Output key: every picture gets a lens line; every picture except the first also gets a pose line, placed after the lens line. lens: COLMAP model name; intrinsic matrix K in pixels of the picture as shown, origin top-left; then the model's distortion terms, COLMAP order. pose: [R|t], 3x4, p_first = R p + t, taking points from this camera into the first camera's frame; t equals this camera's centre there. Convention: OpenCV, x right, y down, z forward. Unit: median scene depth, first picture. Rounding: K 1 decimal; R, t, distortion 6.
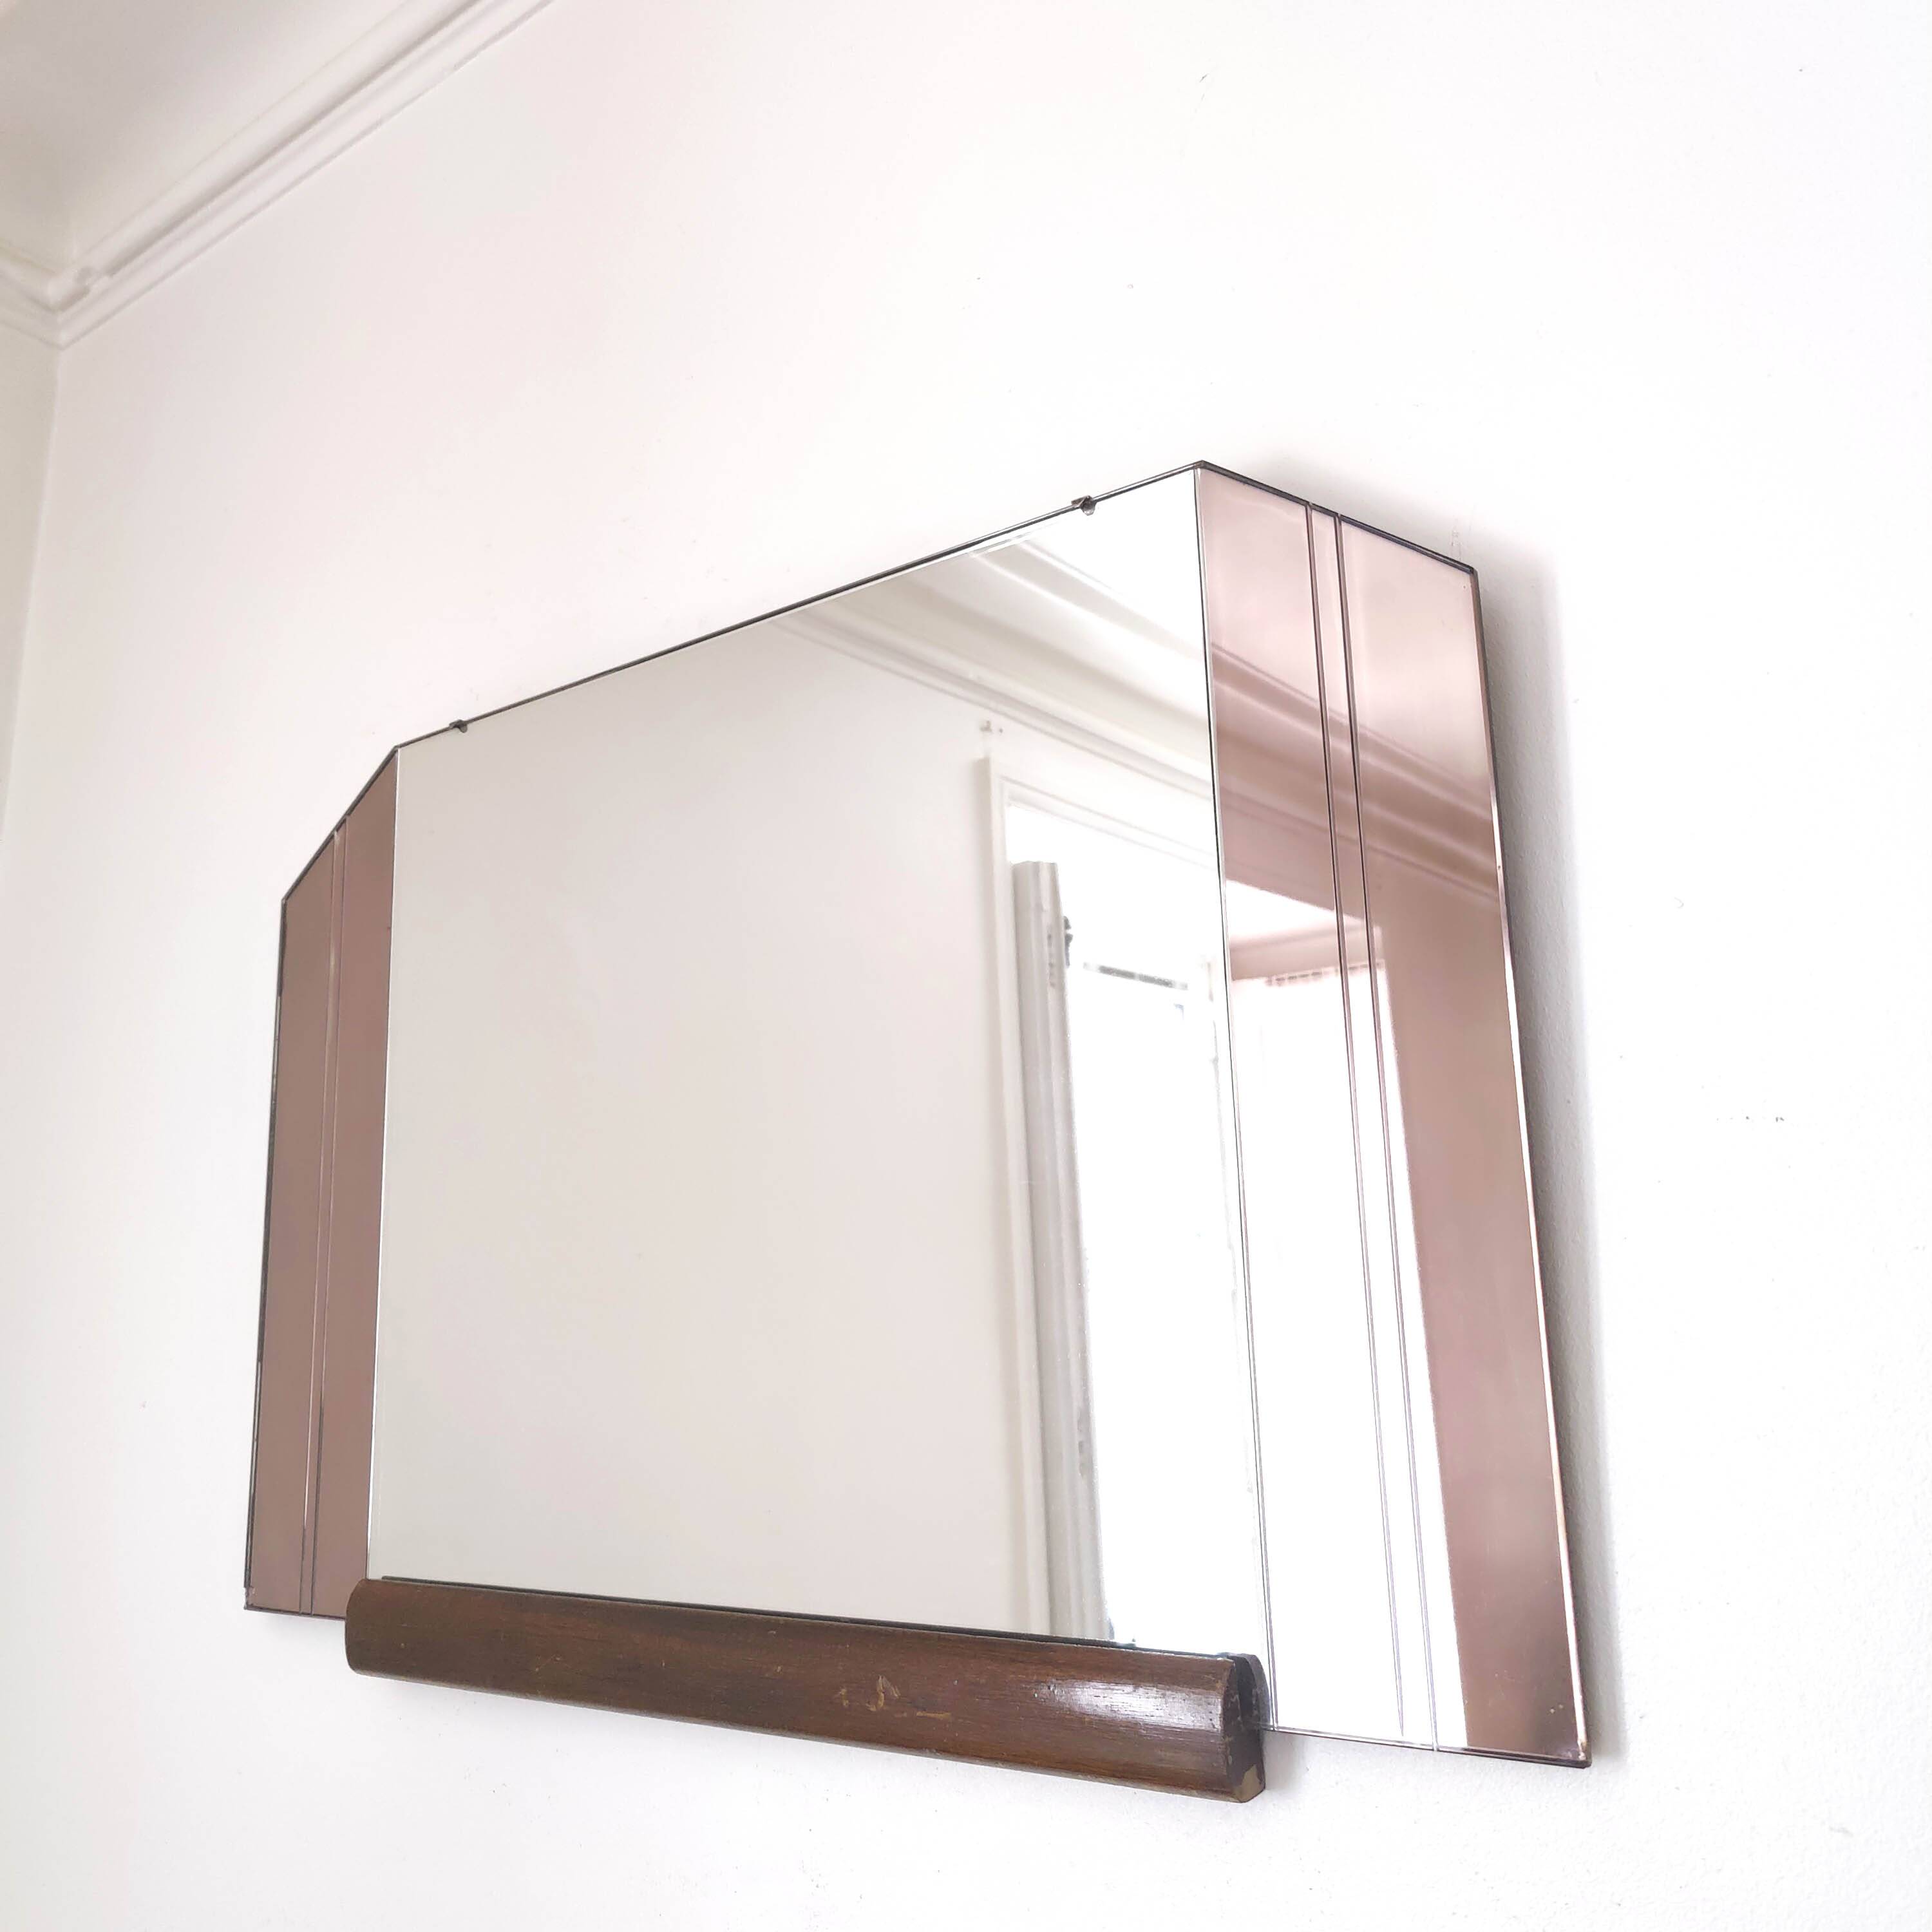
lens RADIAL K [[1797.9, 0, 966.0], [0, 1797.9, 966.0], [0, 0, 1]] dist [0.016692, 0.013035]
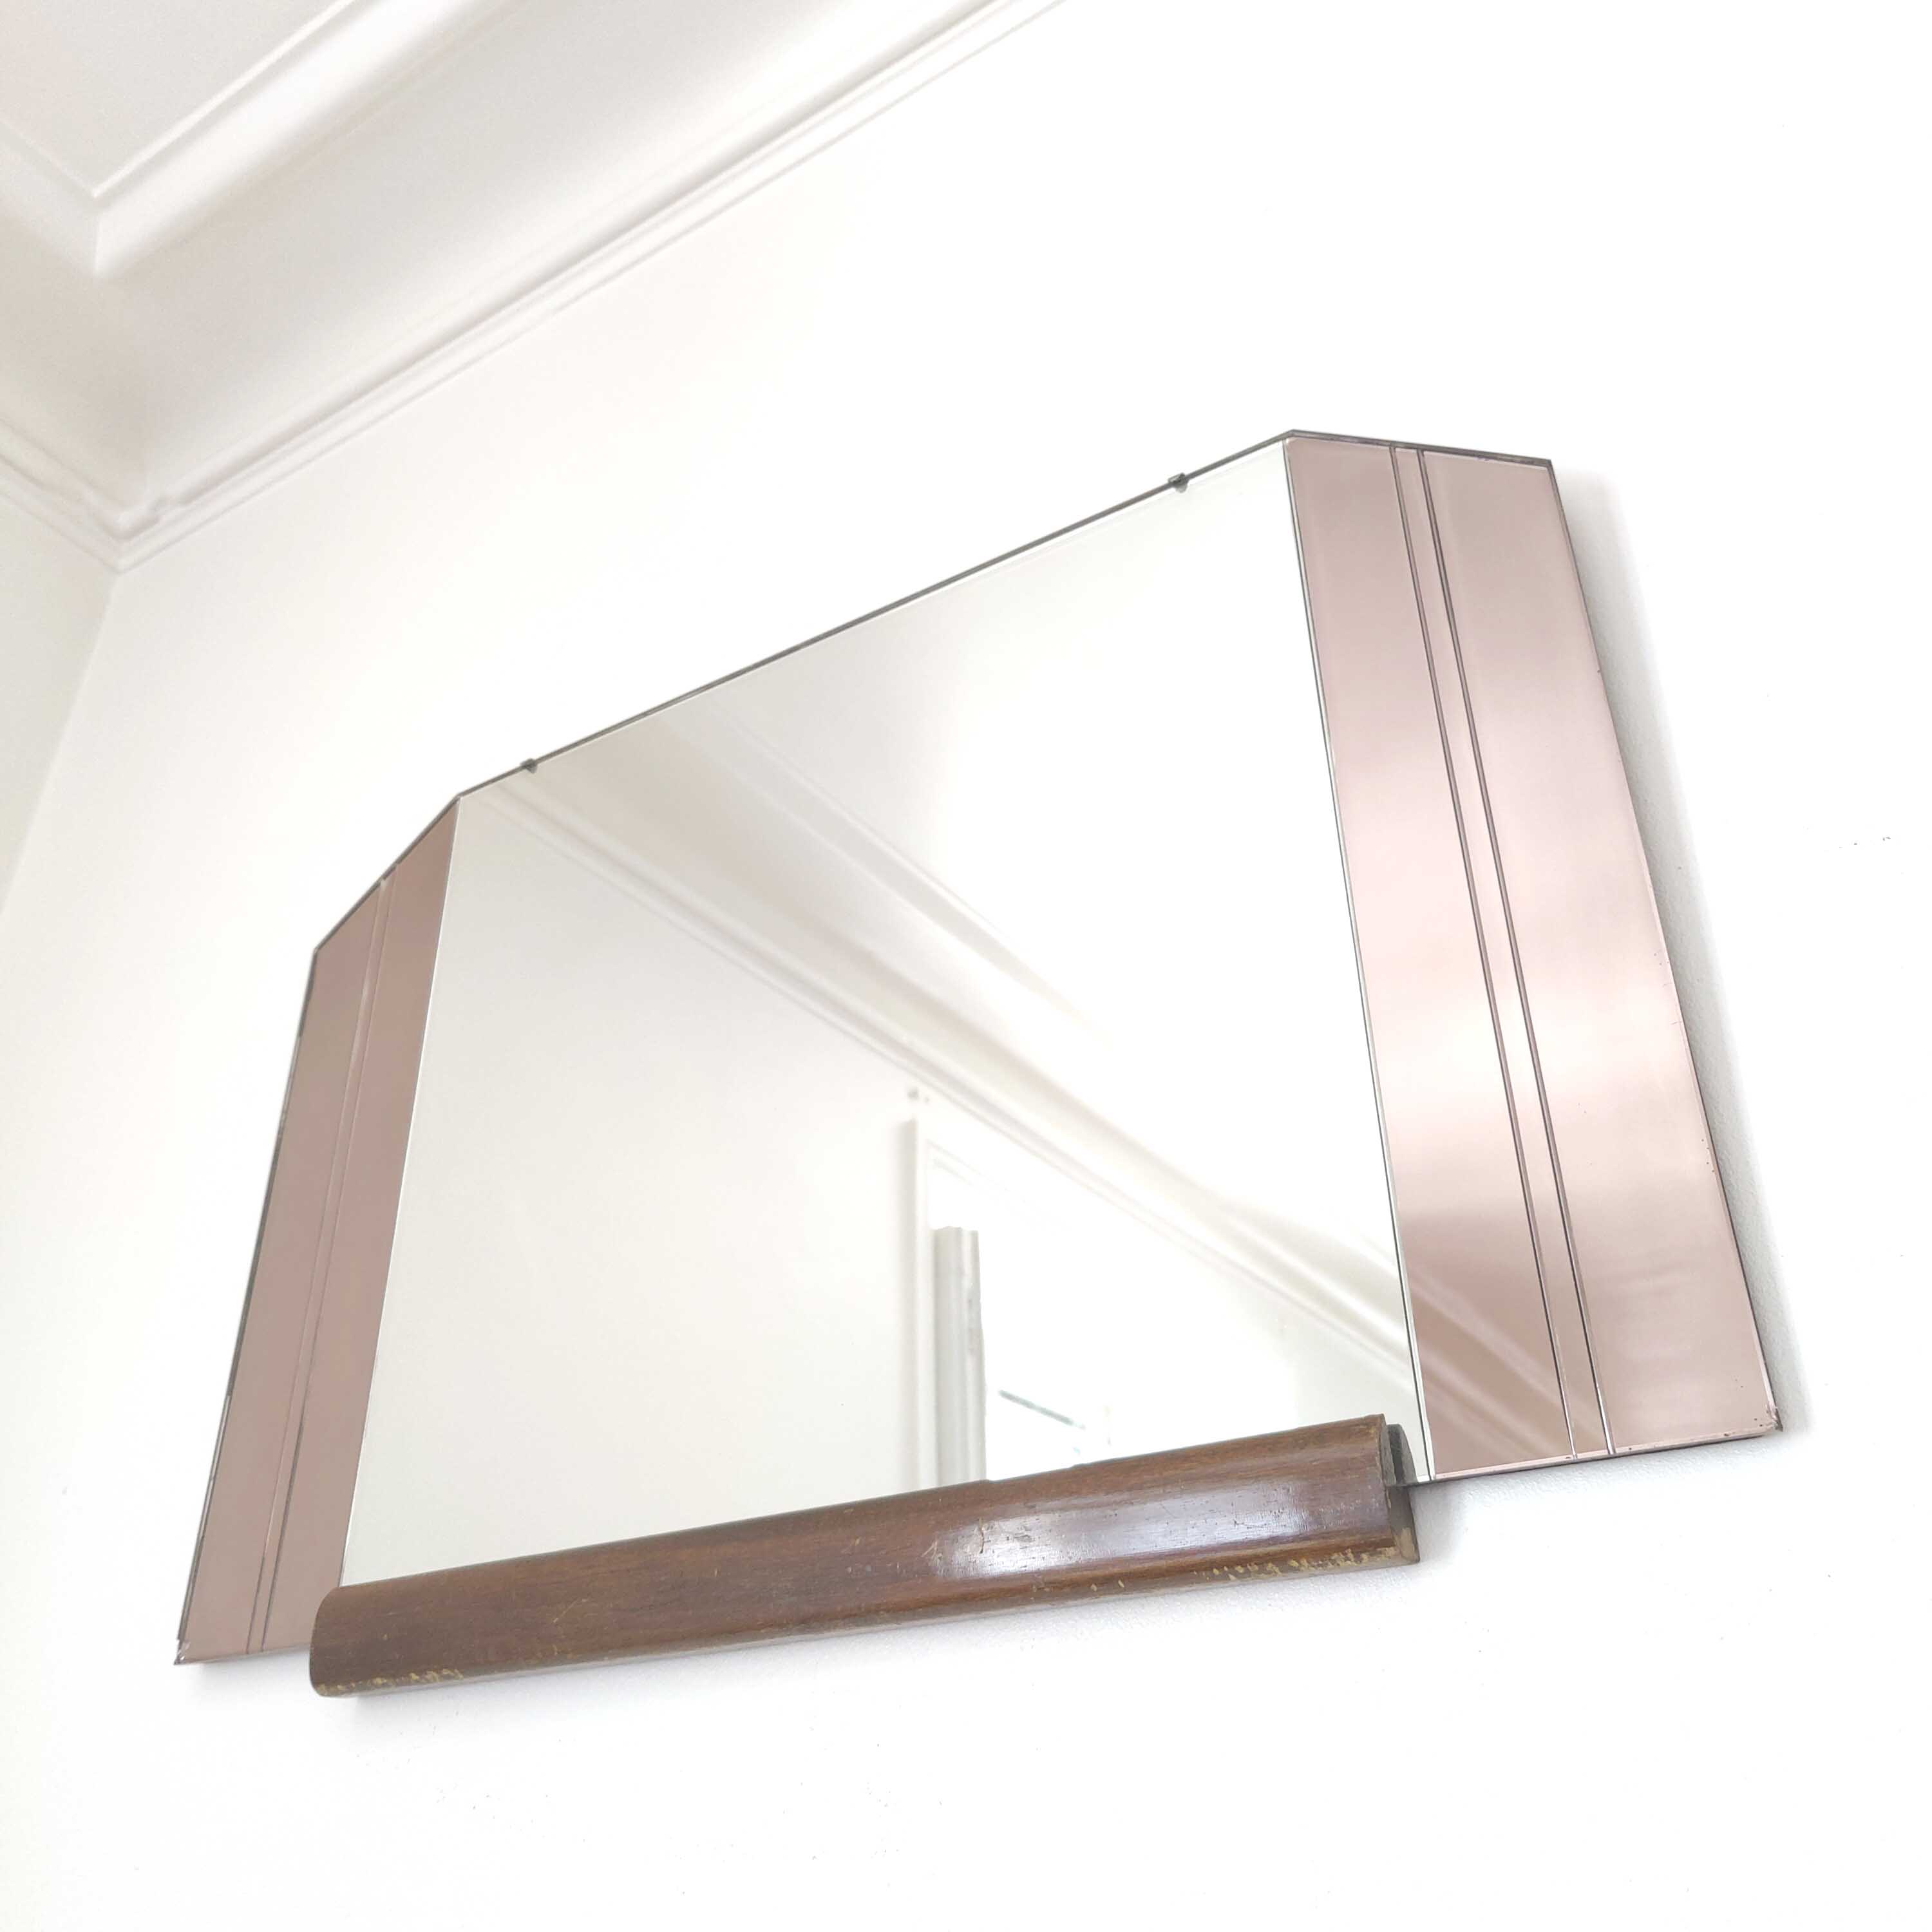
lens RADIAL K [[1797.9, 0, 966.0], [0, 1797.9, 966.0], [0, 0, 1]] dist [0.016692, 0.013035]
pose [[0.995508, 0.059873, 0.073337, -0.092011], [-0.034333, 0.950213, -0.309704, 0.270530], [-0.088229, 0.305795, 0.948000, 0.021442]]
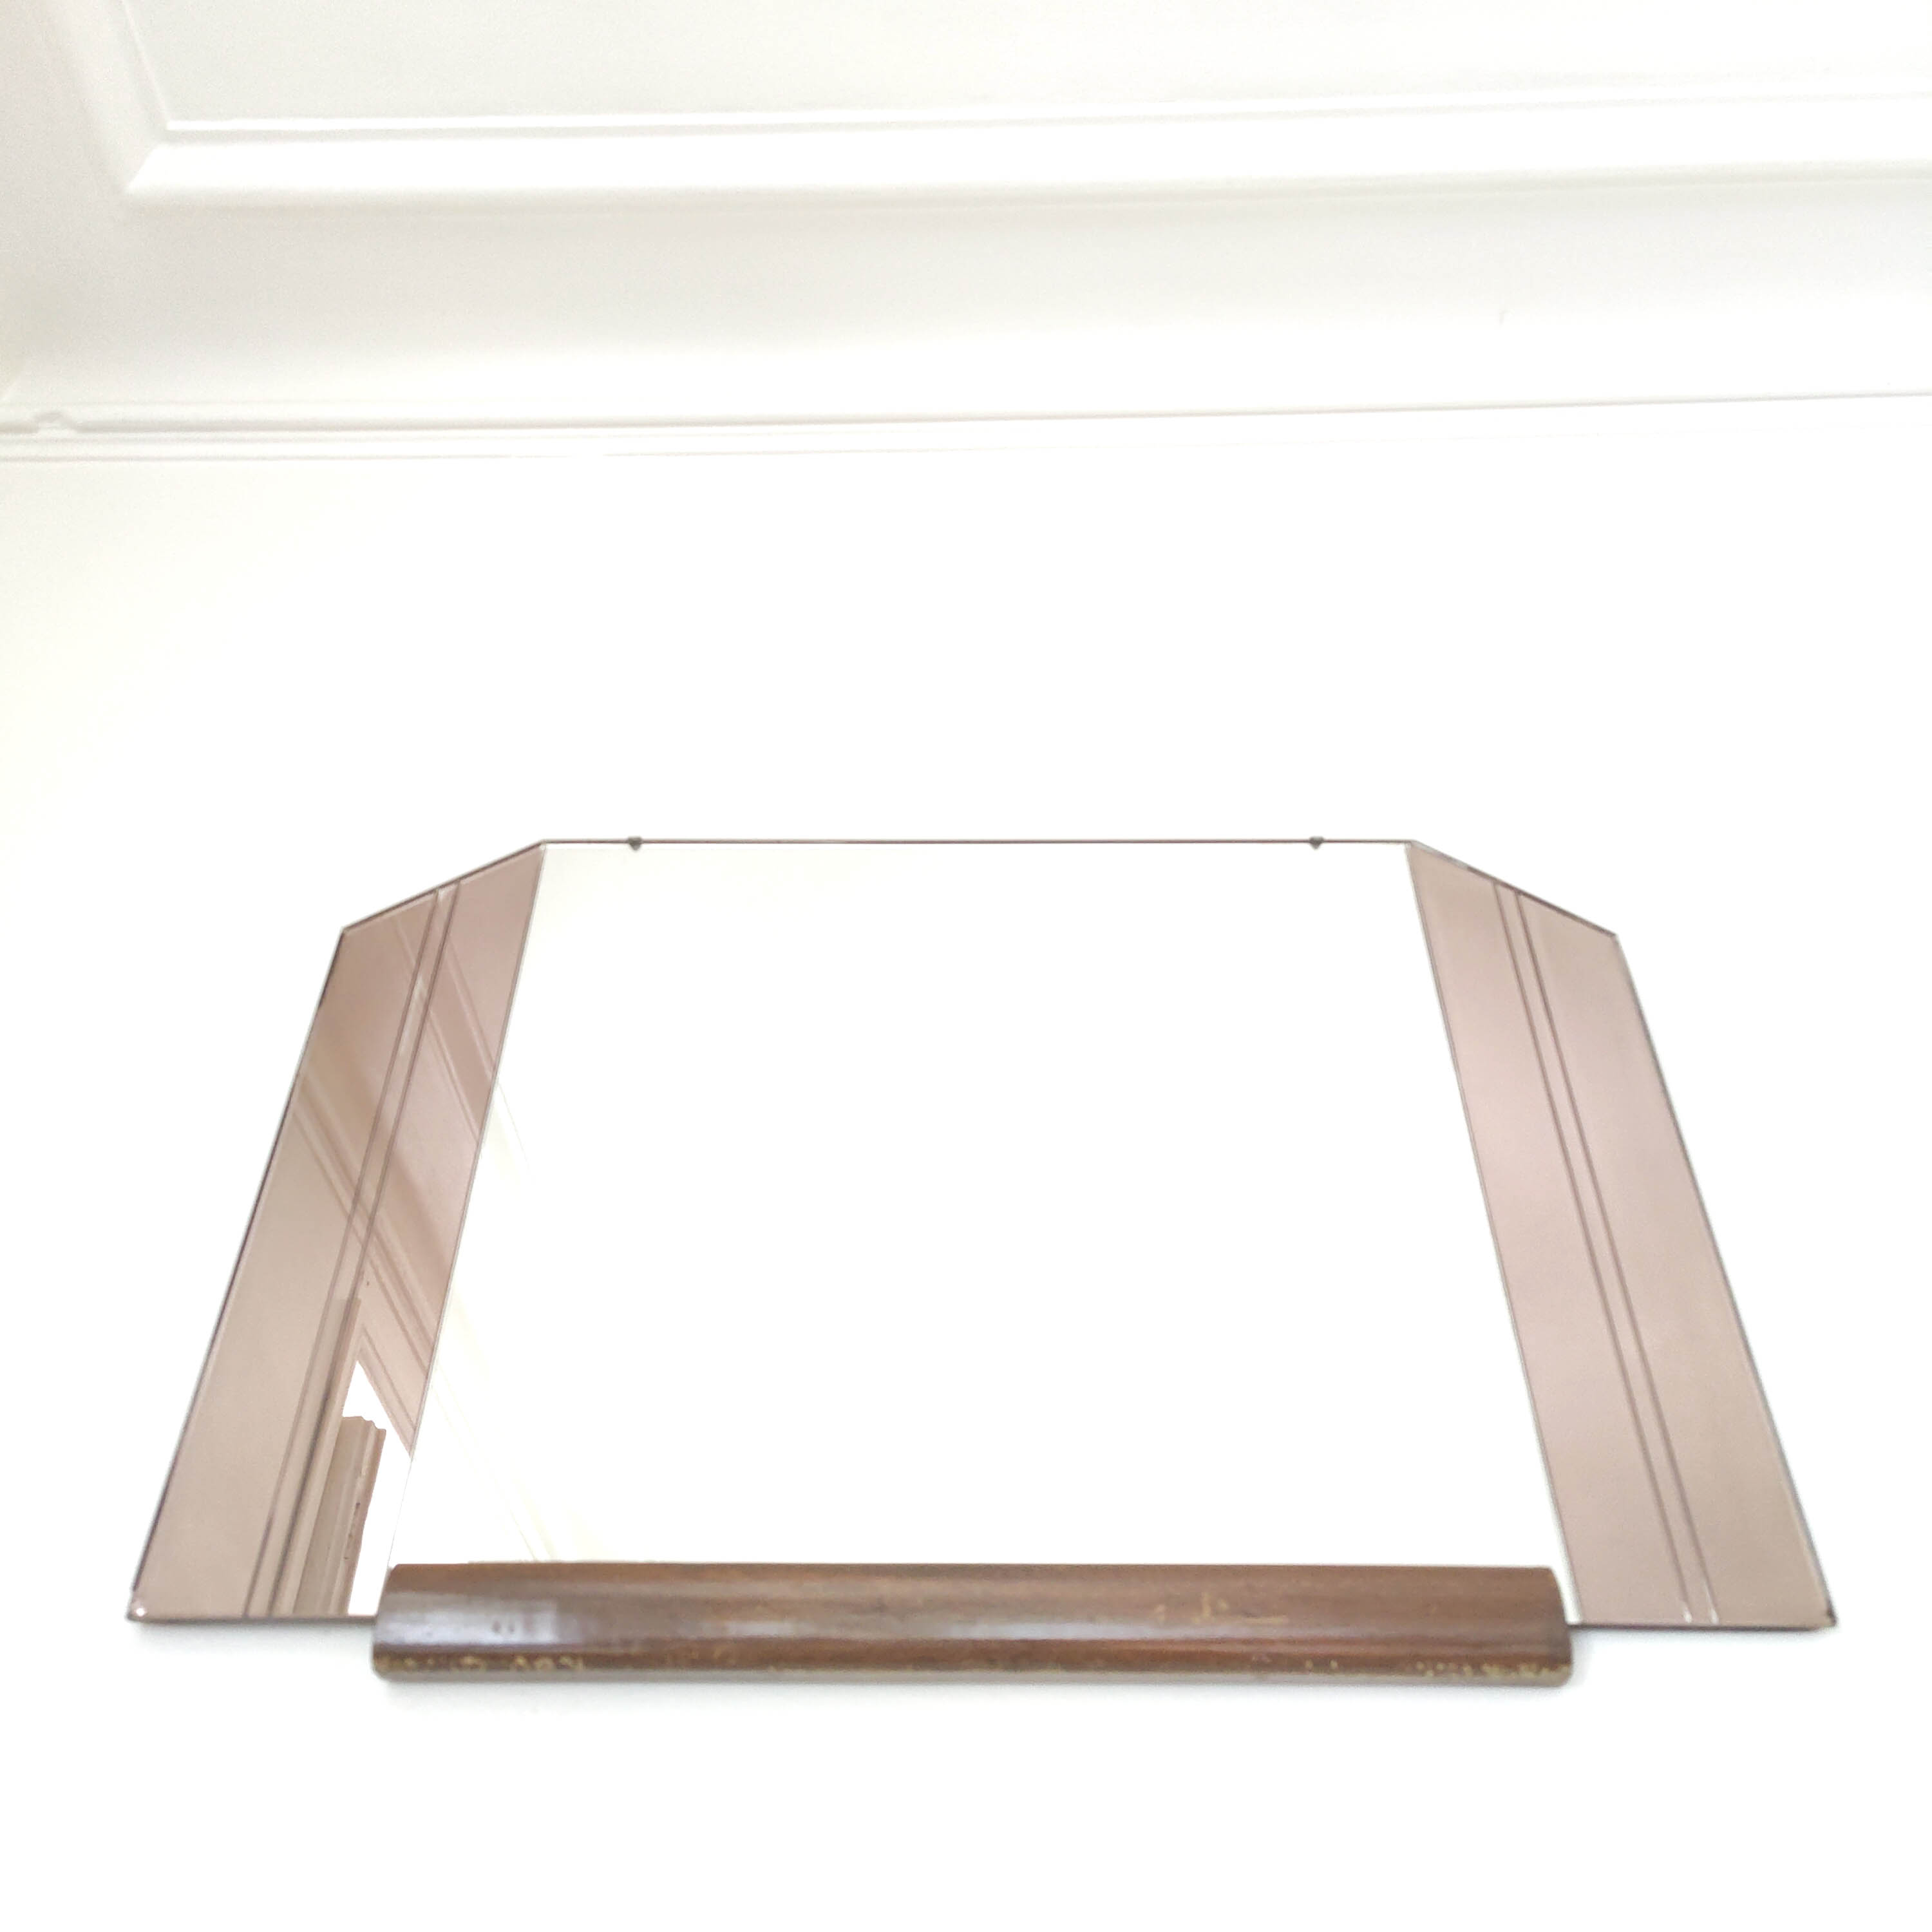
lens RADIAL K [[1746.5, 0, 970.9], [0, 1746.5, 1000.6], [0, 0, 1]] dist [0.014076, 0.002464]
pose [[0.794997, 0.408275, 0.448655, -0.515467], [-0.146983, 0.847213, -0.510515, 0.428715], [-0.588537, 0.339913, 0.733542, 0.118932]]
